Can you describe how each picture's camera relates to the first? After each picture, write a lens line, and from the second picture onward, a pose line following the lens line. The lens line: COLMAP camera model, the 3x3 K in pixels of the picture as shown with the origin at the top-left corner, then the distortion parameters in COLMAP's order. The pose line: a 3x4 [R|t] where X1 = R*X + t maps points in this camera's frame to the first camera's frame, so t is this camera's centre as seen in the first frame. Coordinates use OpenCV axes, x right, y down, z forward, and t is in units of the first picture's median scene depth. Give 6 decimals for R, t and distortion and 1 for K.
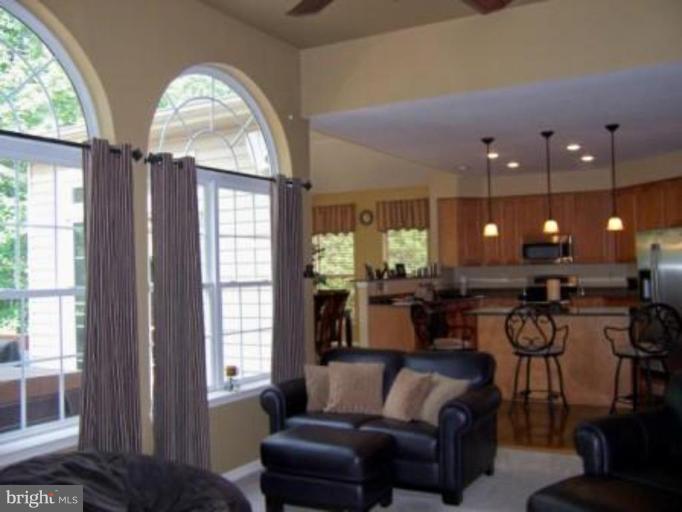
lens RADIAL K [[676.6, 0, 341.0], [0, 676.6, 256.0], [0, 0, 1]] dist [-0.188321, 0.387004]
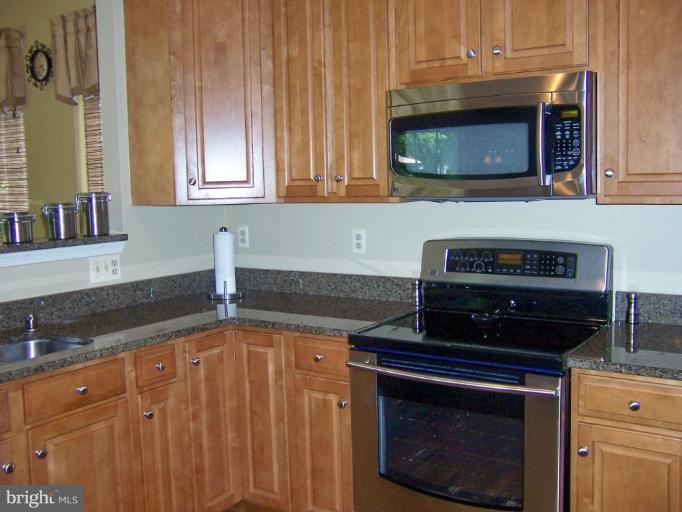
lens RADIAL K [[676.6, 0, 341.0], [0, 676.6, 256.0], [0, 0, 1]] dist [-0.188321, 0.387004]
pose [[0.997843, 0.005778, -0.065389, 0.325865], [0.002985, 0.991095, 0.133124, -0.000113], [0.065576, -0.133032, 0.988940, 0.900721]]
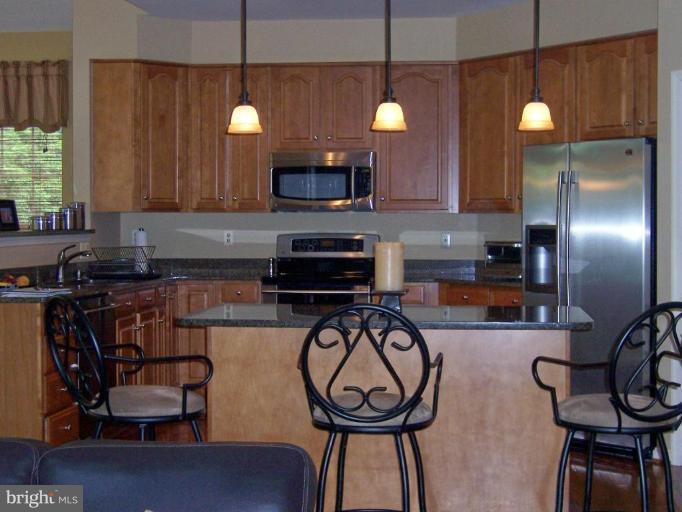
lens RADIAL K [[1153.3, 0, 341.0], [0, 1153.3, 256.0], [0, 0, 1]] dist [-0.028945, 0.006372]
pose [[0.924401, 0.012734, 0.381208, 0.007615], [-0.030200, 0.998748, 0.039871, 0.013356], [-0.380224, -0.048370, 0.923629, 0.271441]]
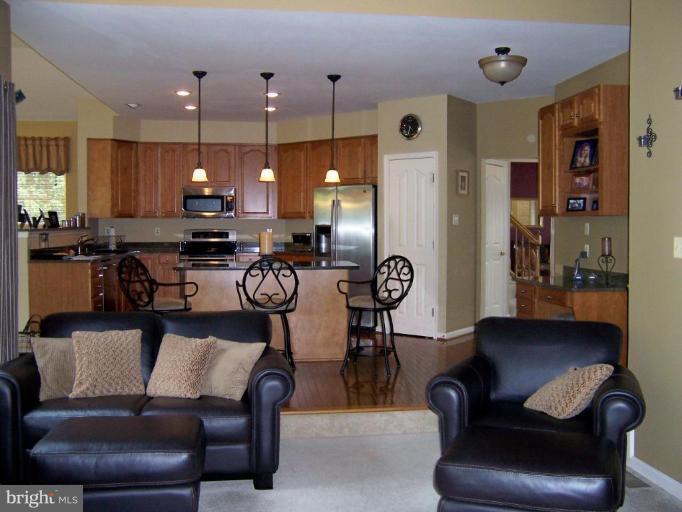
lens RADIAL K [[676.6, 0, 341.0], [0, 676.6, 256.0], [0, 0, 1]] dist [-0.188321, 0.387004]
pose [[0.795148, -0.001992, 0.606412, -0.143623], [-0.034690, 0.998208, 0.048766, 0.016185], [-0.605422, -0.059813, 0.793654, 0.147890]]
